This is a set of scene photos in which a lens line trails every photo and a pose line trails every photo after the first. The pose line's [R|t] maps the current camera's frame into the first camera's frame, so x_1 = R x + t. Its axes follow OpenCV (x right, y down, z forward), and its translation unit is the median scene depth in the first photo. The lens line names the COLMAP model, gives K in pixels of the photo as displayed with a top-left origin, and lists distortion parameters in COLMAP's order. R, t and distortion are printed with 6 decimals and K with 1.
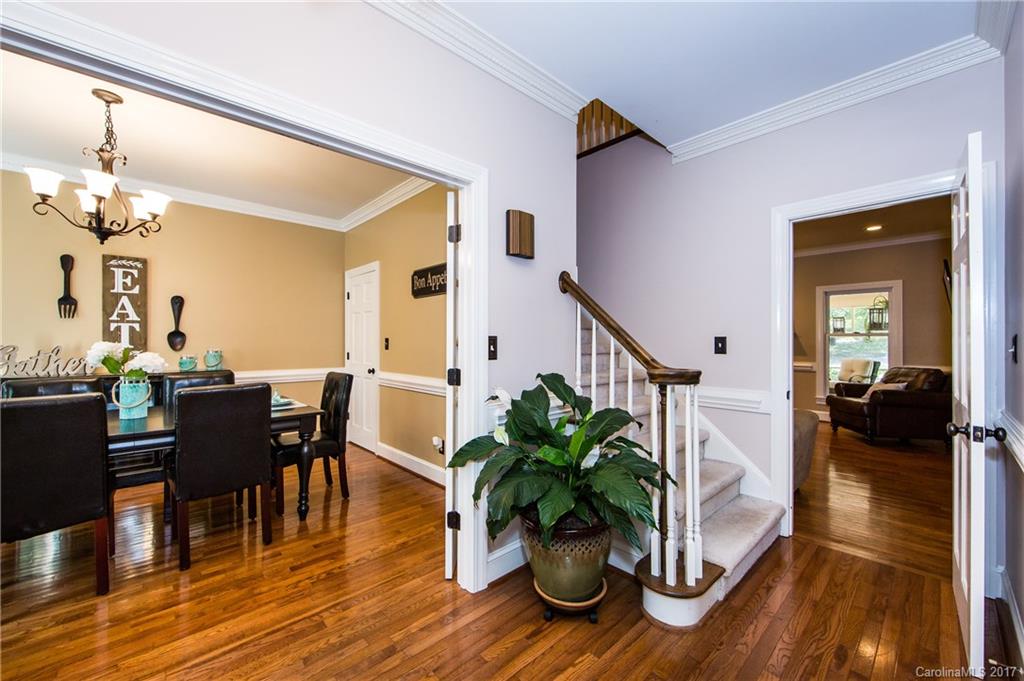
lens RADIAL K [[405.5, 0, 516.9], [0, 405.5, 339.3], [0, 0, 1]] dist [0.000443, 0.000074]
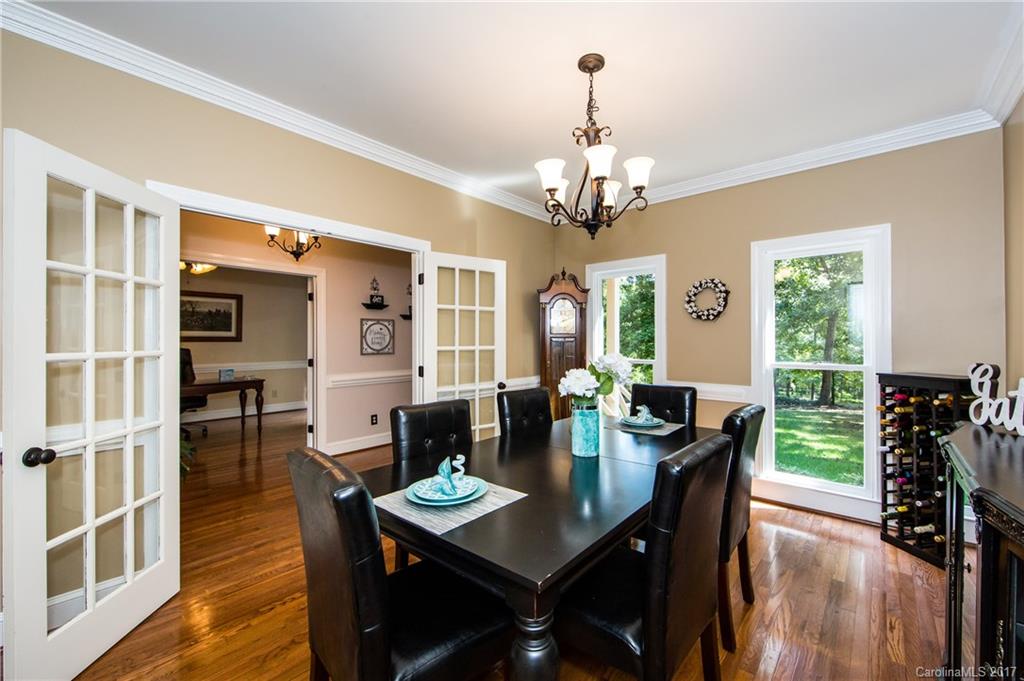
lens RADIAL K [[405.5, 0, 516.9], [0, 405.5, 339.3], [0, 0, 1]] dist [0.000443, 0.000074]
pose [[-0.994719, -0.009608, -0.102183, -0.850109], [-0.008772, 0.999924, -0.008629, -0.018977], [0.102258, -0.007687, -0.994728, 1.995838]]
